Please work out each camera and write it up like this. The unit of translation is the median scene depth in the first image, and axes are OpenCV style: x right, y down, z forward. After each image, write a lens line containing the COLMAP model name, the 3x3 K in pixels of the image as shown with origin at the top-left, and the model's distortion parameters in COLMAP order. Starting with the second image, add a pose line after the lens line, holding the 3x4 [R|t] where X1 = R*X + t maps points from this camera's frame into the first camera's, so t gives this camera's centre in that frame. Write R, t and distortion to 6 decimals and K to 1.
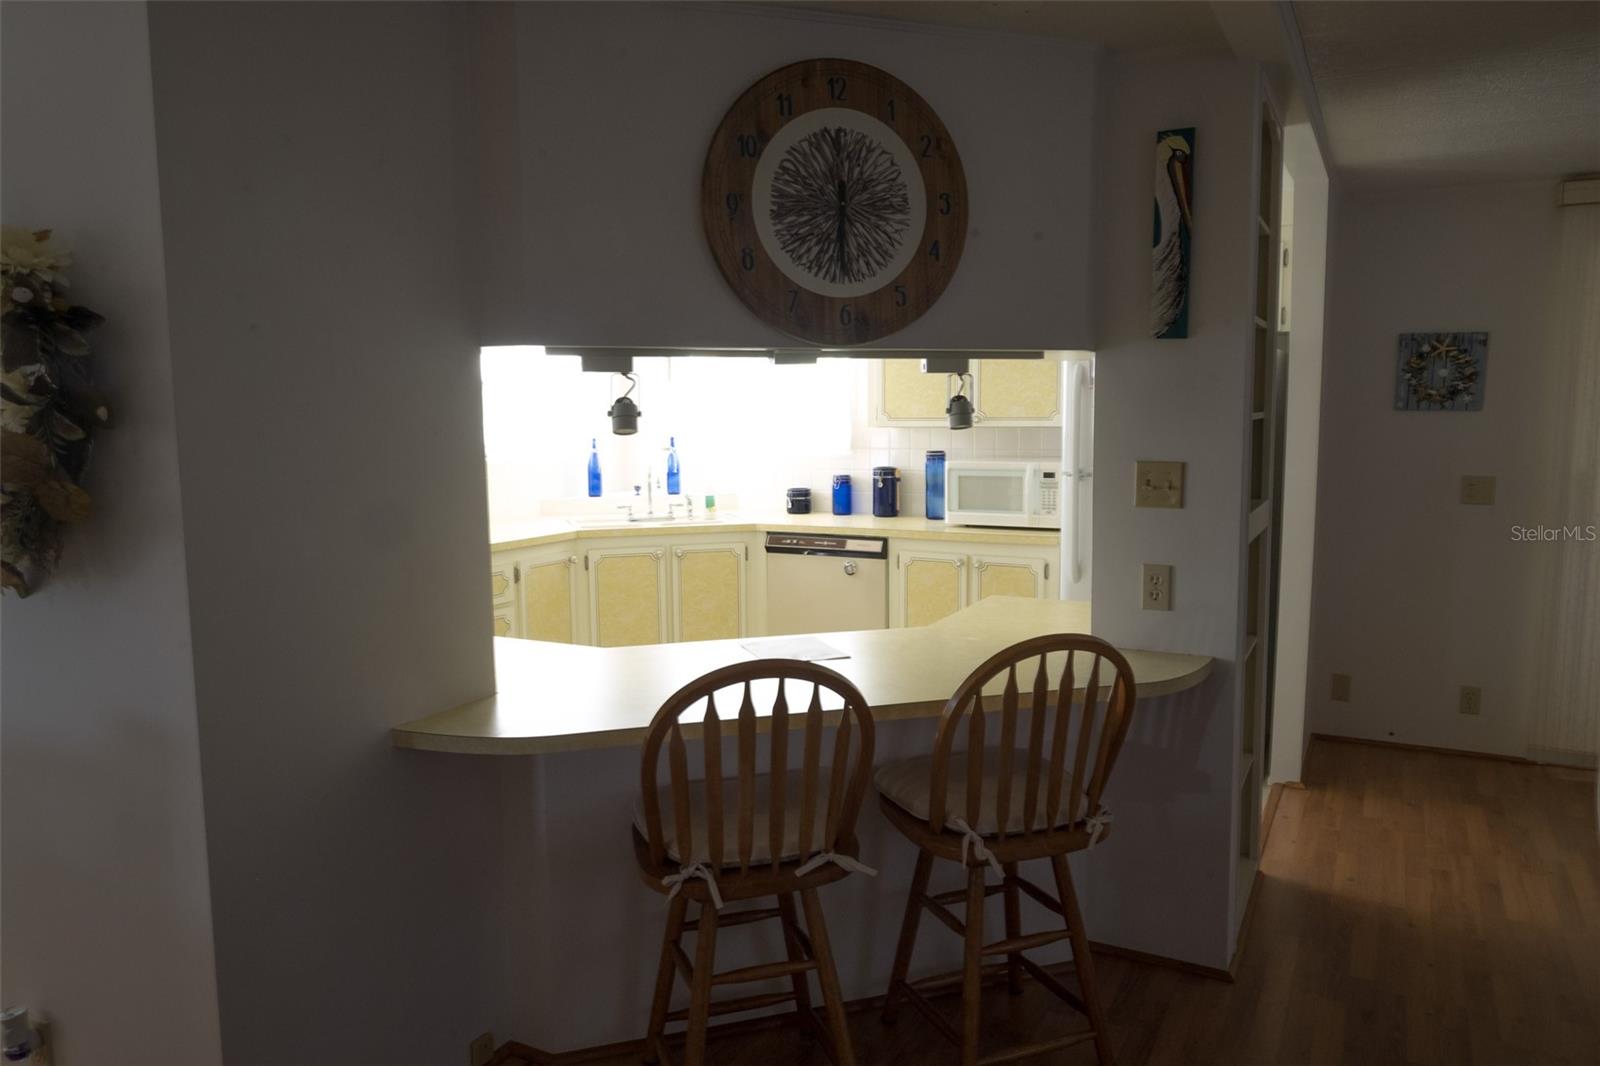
lens RADIAL K [[1108.6, 0, 800.0], [0, 1108.6, 533.0], [0, 0, 1]] dist [-0.001679, 0.001126]
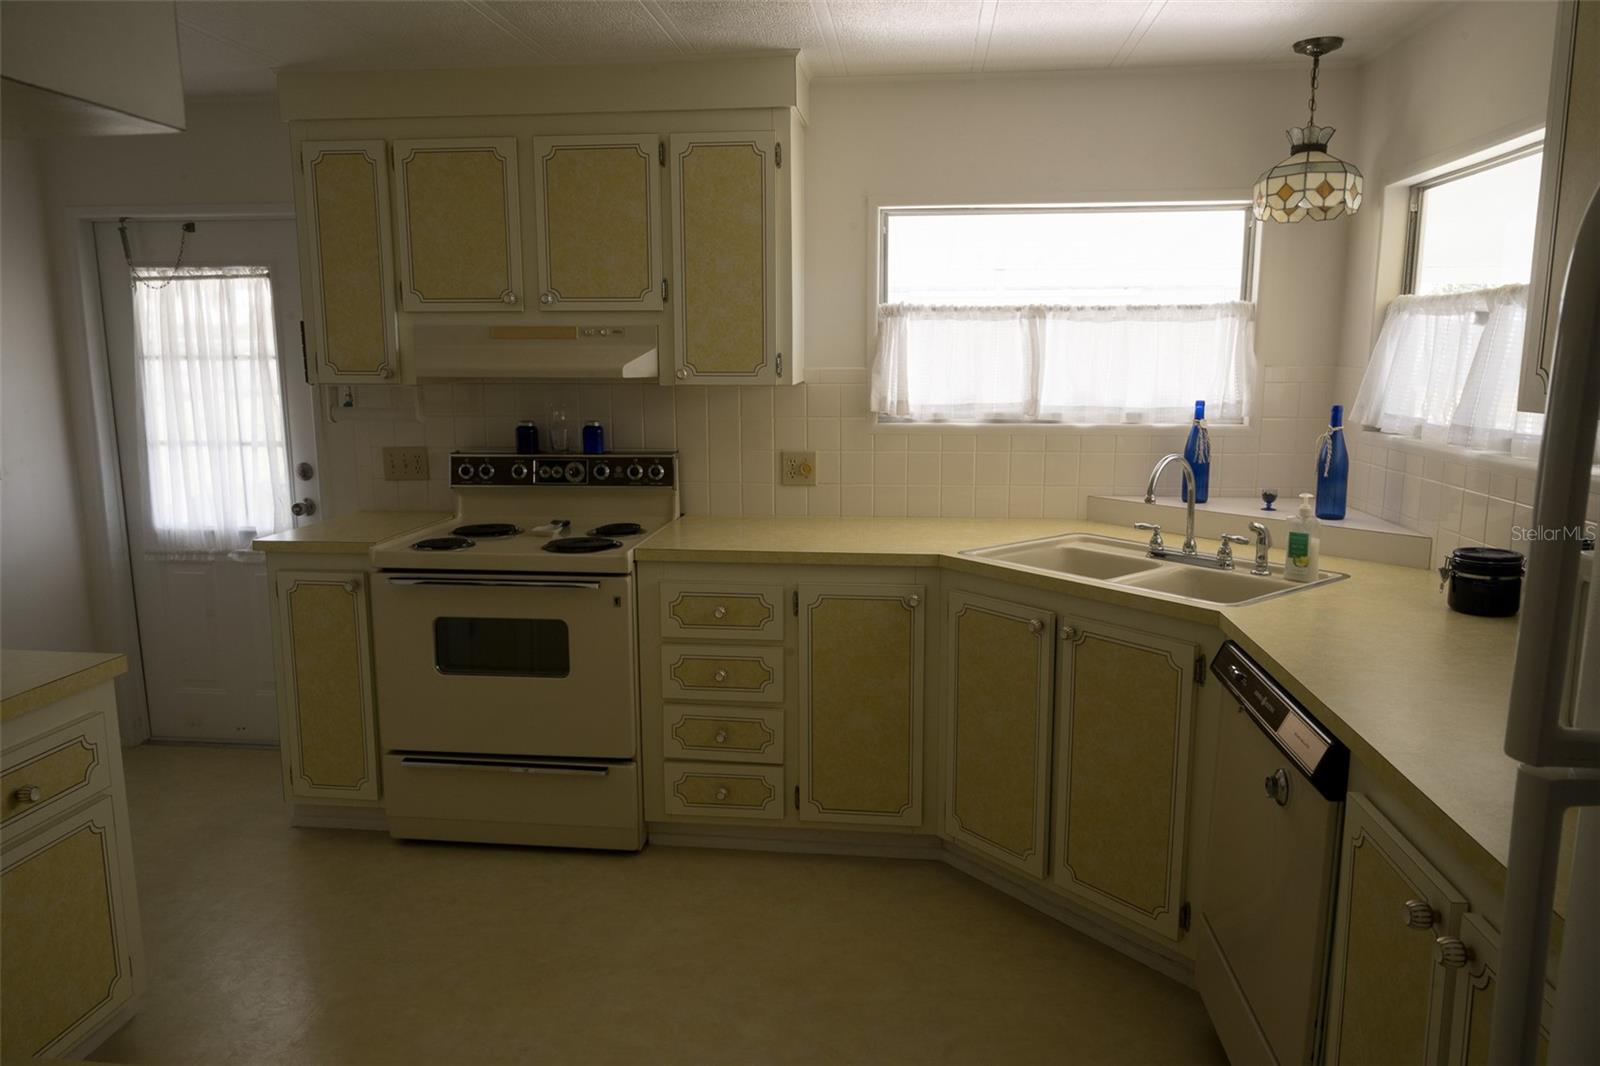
lens RADIAL K [[1108.6, 0, 800.0], [0, 1108.6, 533.0], [0, 0, 1]] dist [-0.001679, 0.001126]
pose [[0.334711, 0.141263, -0.931672, 0.332120], [-0.107818, 0.987948, 0.111061, -0.071511], [0.936132, 0.063278, 0.345908, 0.723133]]
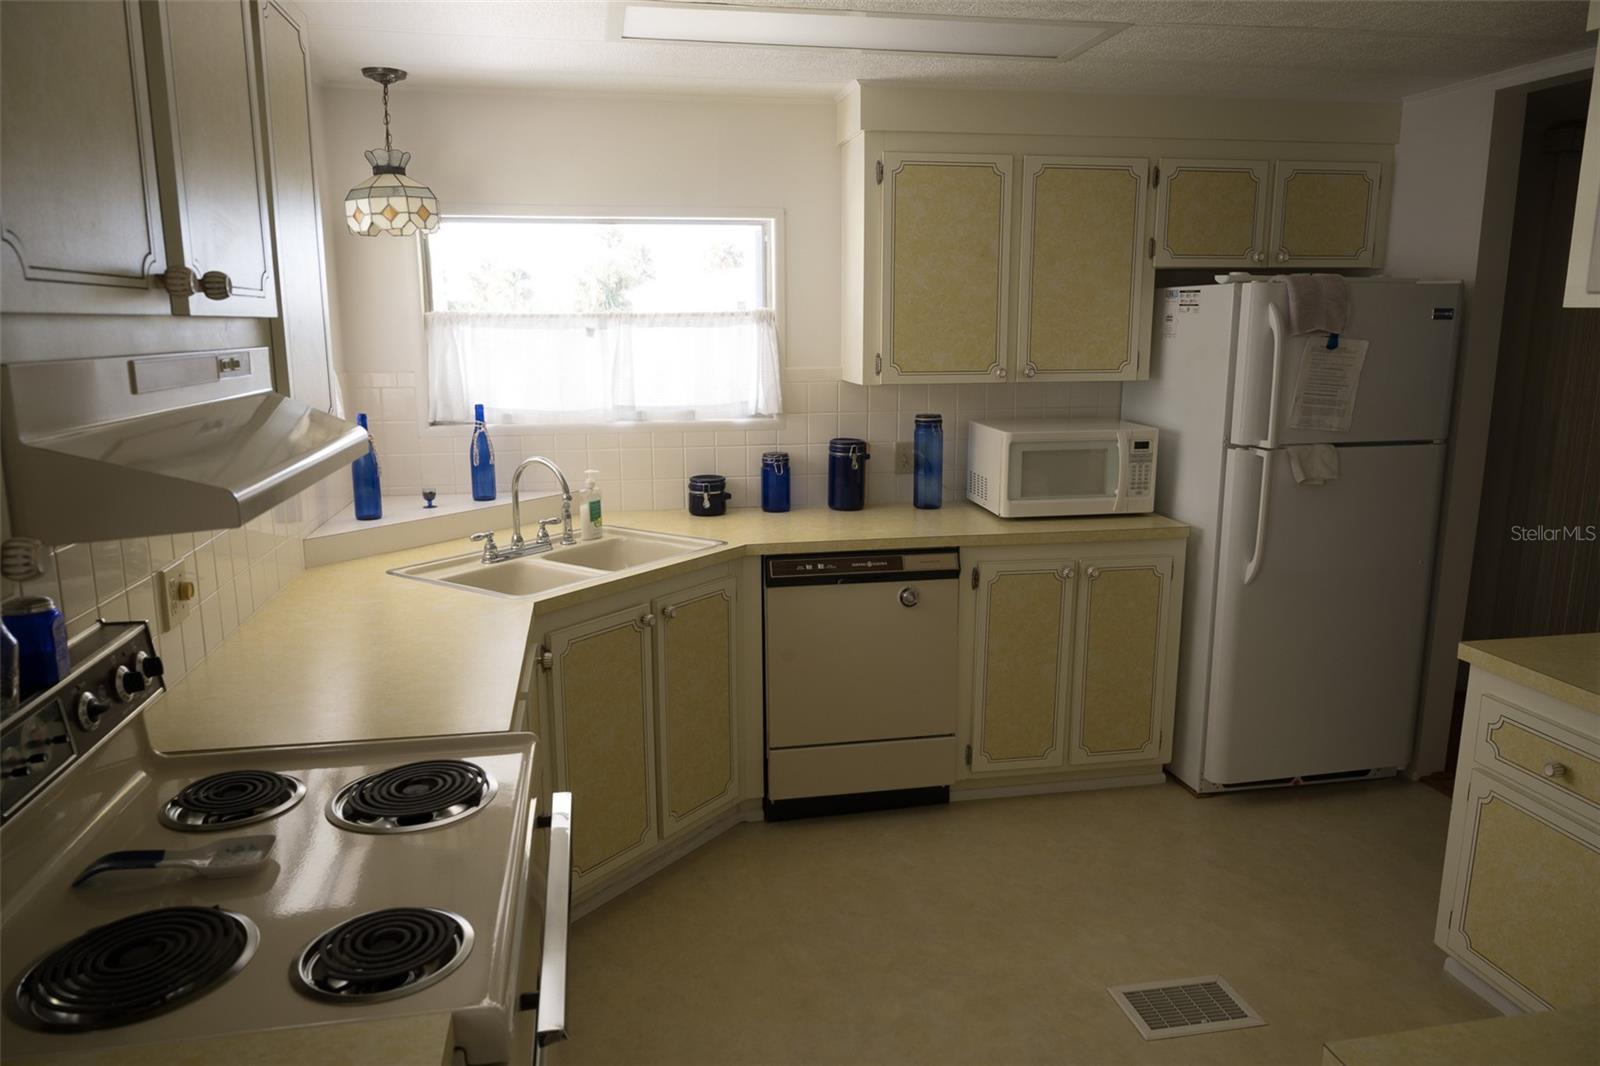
lens RADIAL K [[1108.6, 0, 800.0], [0, 1108.6, 533.0], [0, 0, 1]] dist [-0.001679, 0.001126]
pose [[0.799322, -0.110819, 0.590595, -0.407308], [0.066363, 0.993115, 0.096531, -0.077596], [-0.597227, -0.037966, 0.801173, 0.495921]]
